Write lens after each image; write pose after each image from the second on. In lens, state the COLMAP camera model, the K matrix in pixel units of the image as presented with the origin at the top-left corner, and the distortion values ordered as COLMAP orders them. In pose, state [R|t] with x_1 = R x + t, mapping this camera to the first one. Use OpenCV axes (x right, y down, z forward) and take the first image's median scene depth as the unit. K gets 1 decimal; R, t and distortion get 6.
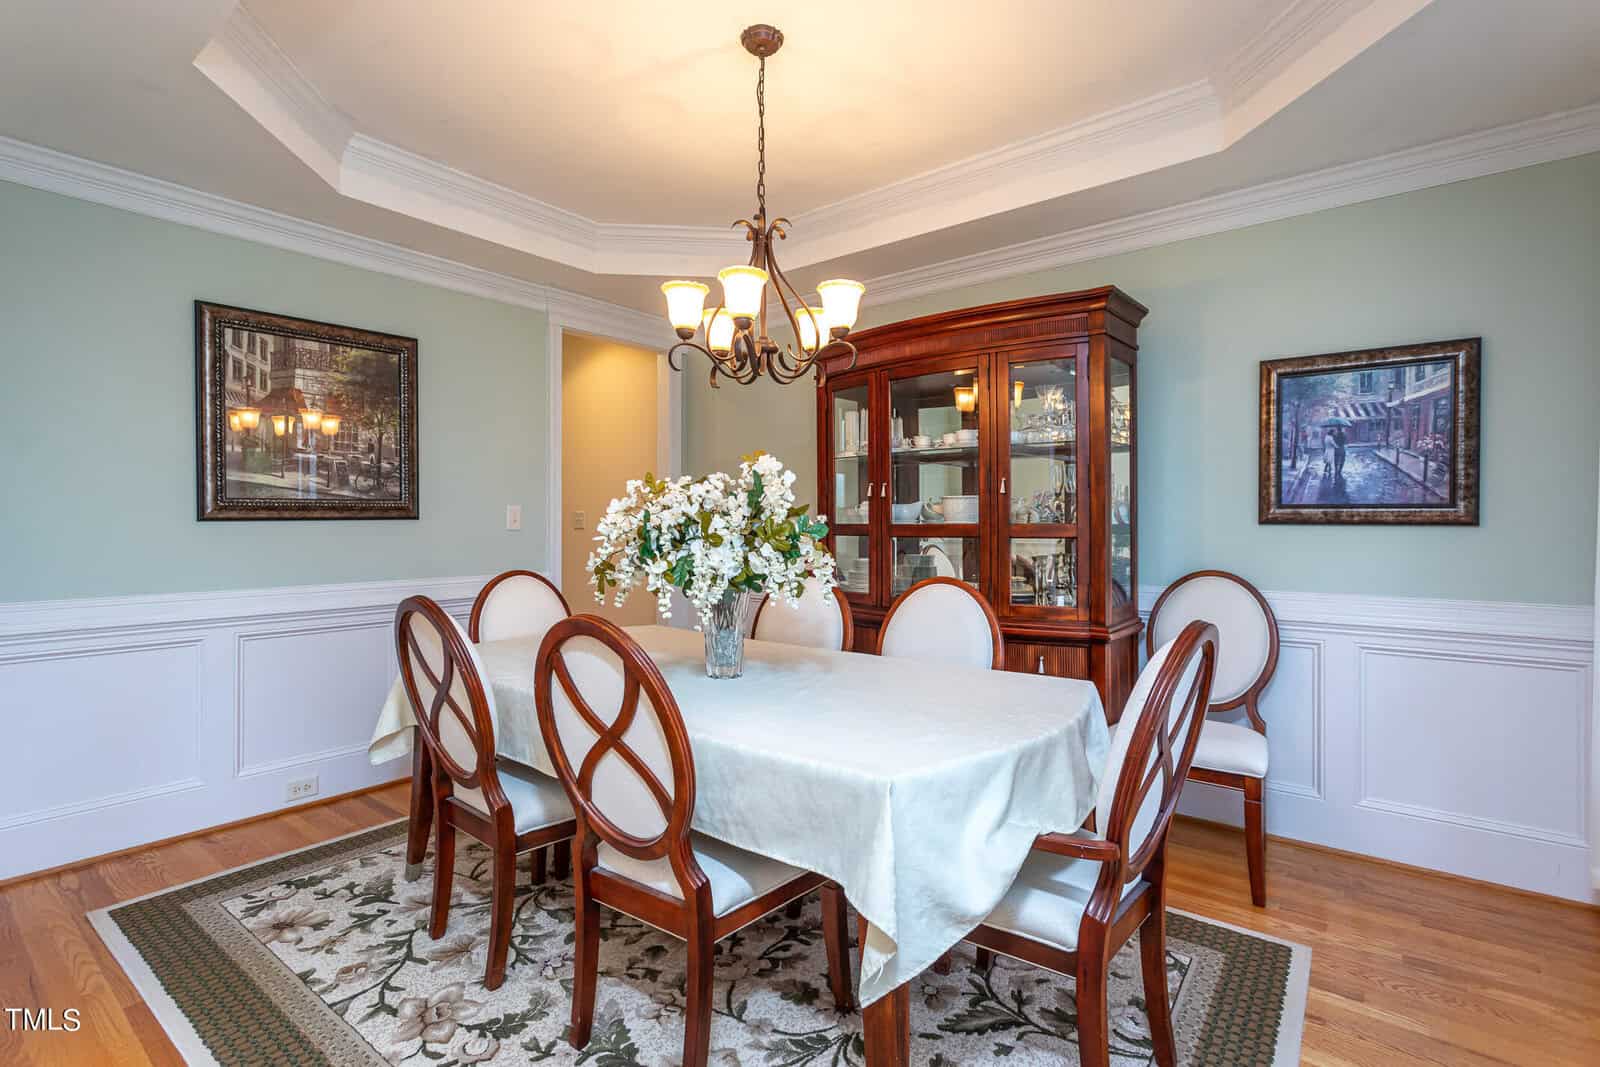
lens RADIAL K [[765.1, 0, 804.6], [0, 765.1, 522.3], [0, 0, 1]] dist [-0.000752, 0.000943]
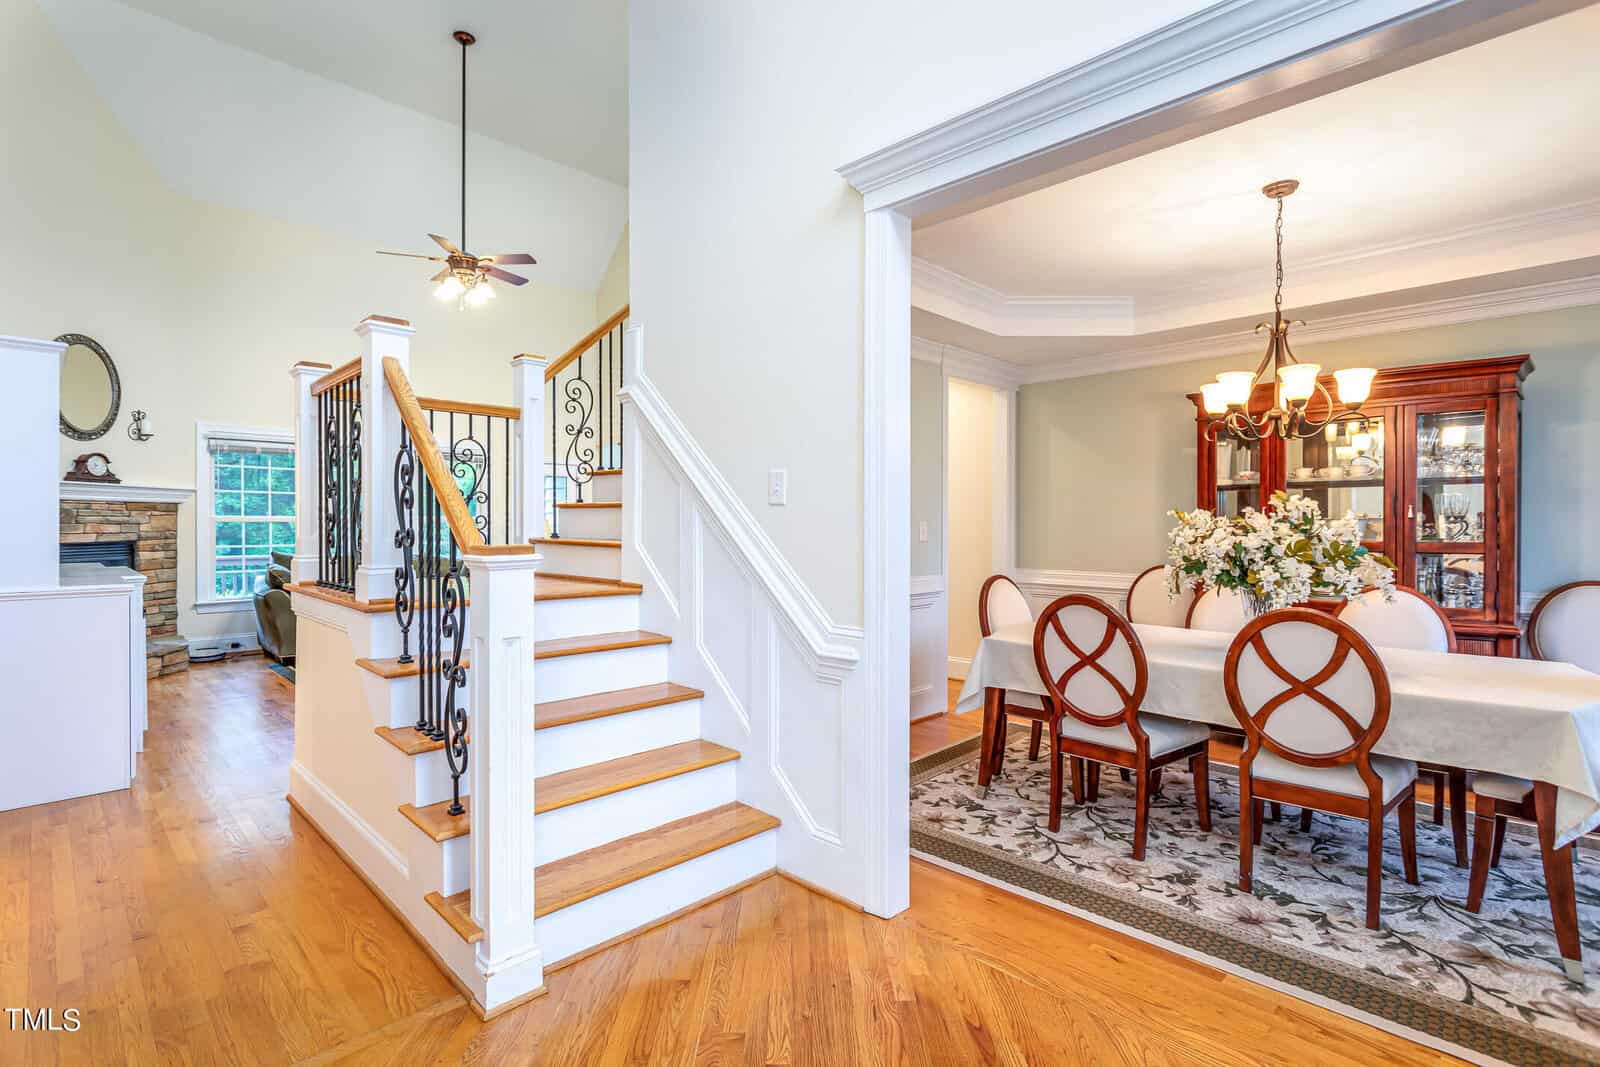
lens RADIAL K [[765.1, 0, 796.8], [0, 765.1, 532.0], [0, 0, 1]] dist [-0.000752, 0.000943]
pose [[0.994733, 0.006419, -0.102302, -0.866069], [-0.005725, 0.999959, 0.007075, -0.024660], [0.102344, -0.006452, 0.994728, -0.492764]]
